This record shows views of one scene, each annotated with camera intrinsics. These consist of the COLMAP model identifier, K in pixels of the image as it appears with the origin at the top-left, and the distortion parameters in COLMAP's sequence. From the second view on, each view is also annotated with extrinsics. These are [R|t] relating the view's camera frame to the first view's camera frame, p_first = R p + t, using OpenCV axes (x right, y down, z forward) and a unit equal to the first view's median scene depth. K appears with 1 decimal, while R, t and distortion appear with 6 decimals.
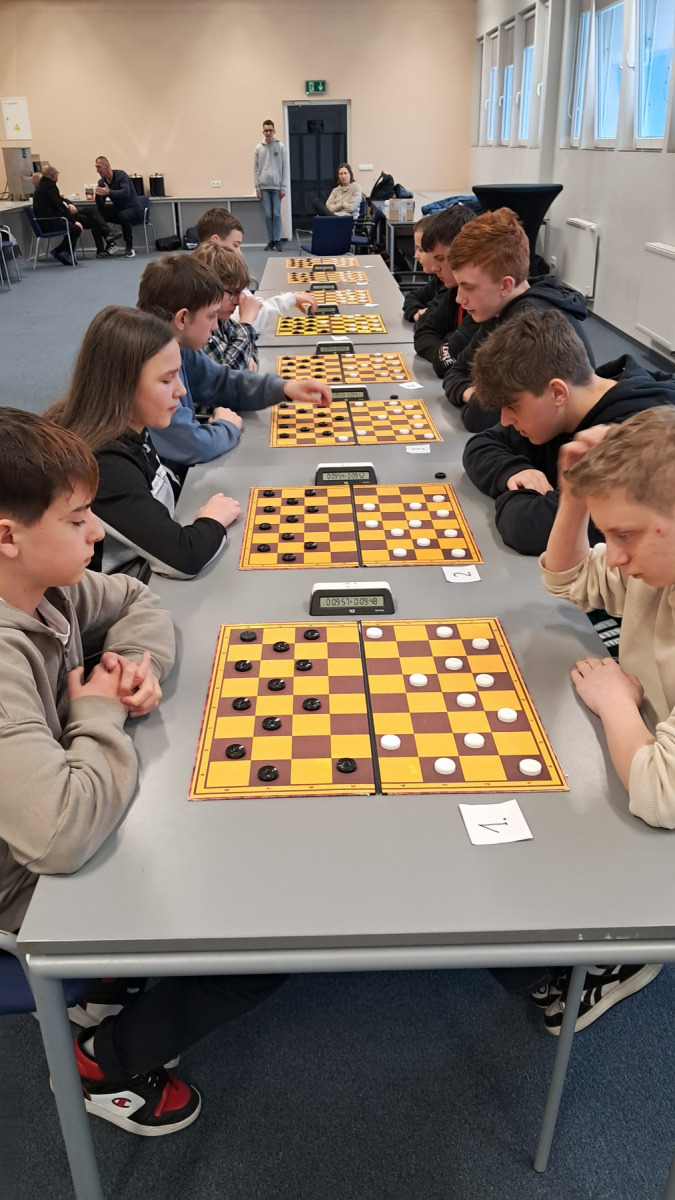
lens RADIAL K [[942.0, 0, 342.6], [0, 942.0, 587.6], [0, 0, 1]] dist [0.002687, 0.001124]
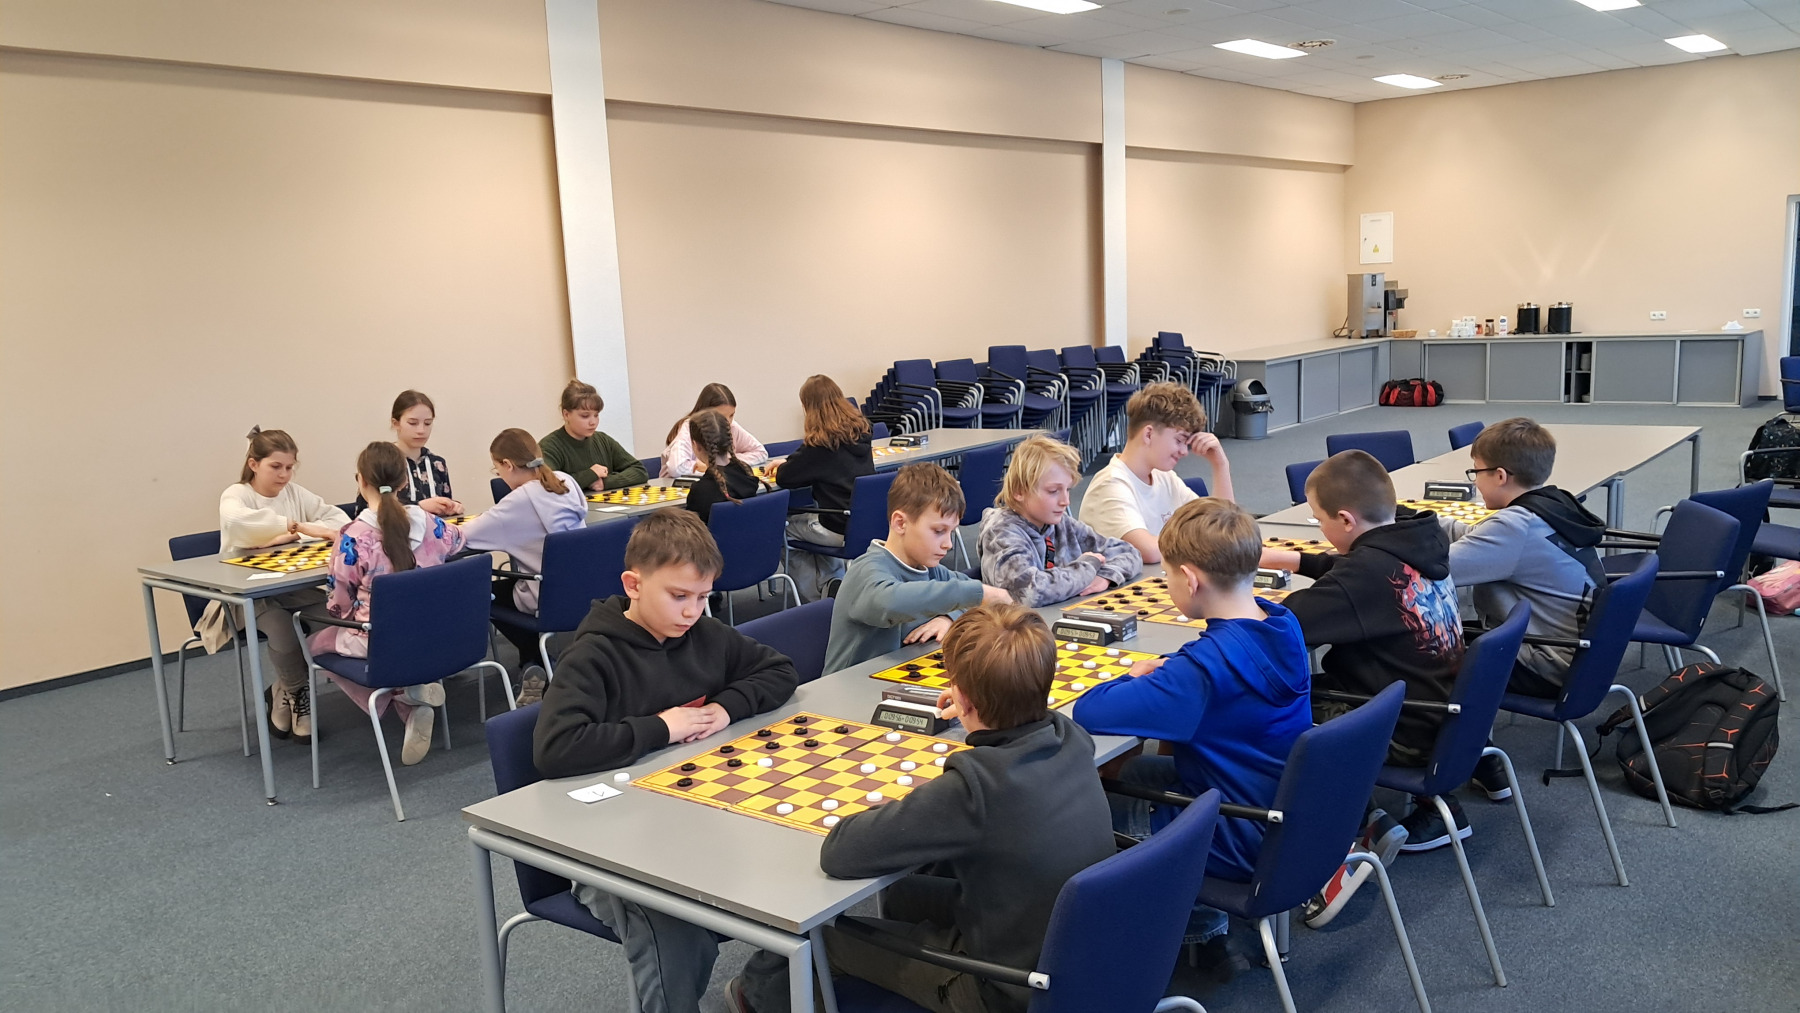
lens RADIAL K [[1458.0, 0, 900.0], [0, 1458.0, 506.5], [0, 0, 1]] dist [-0.002576, -0.007210]
pose [[0.758811, 0.077343, -0.646702, 0.201004], [-0.246275, 0.953277, -0.174961, 0.015215], [0.602954, 0.292029, 0.742405, -0.063450]]
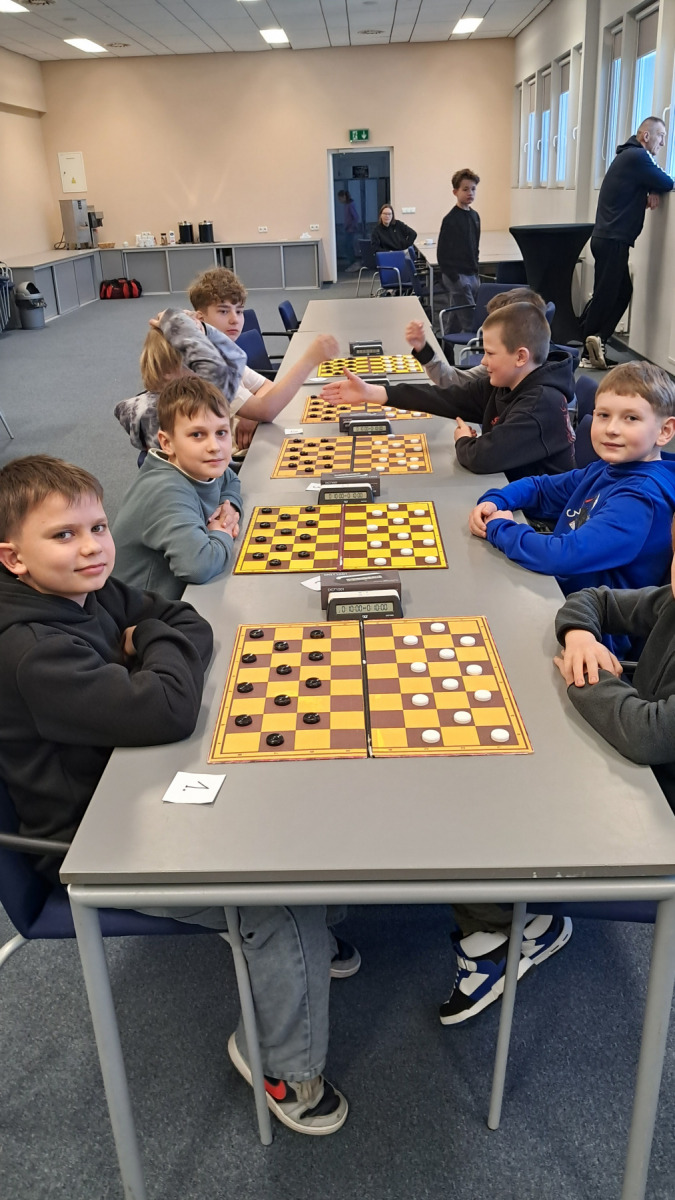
lens RADIAL K [[956.2, 0, 349.9], [0, 956.2, 584.1], [0, 0, 1]] dist [-0.049574, 0.115944]
pose [[0.998952, -0.004601, -0.045545, 0.009588], [0.002599, 0.999032, -0.043921, 0.007685], [0.045703, 0.043756, 0.997996, -0.025592]]
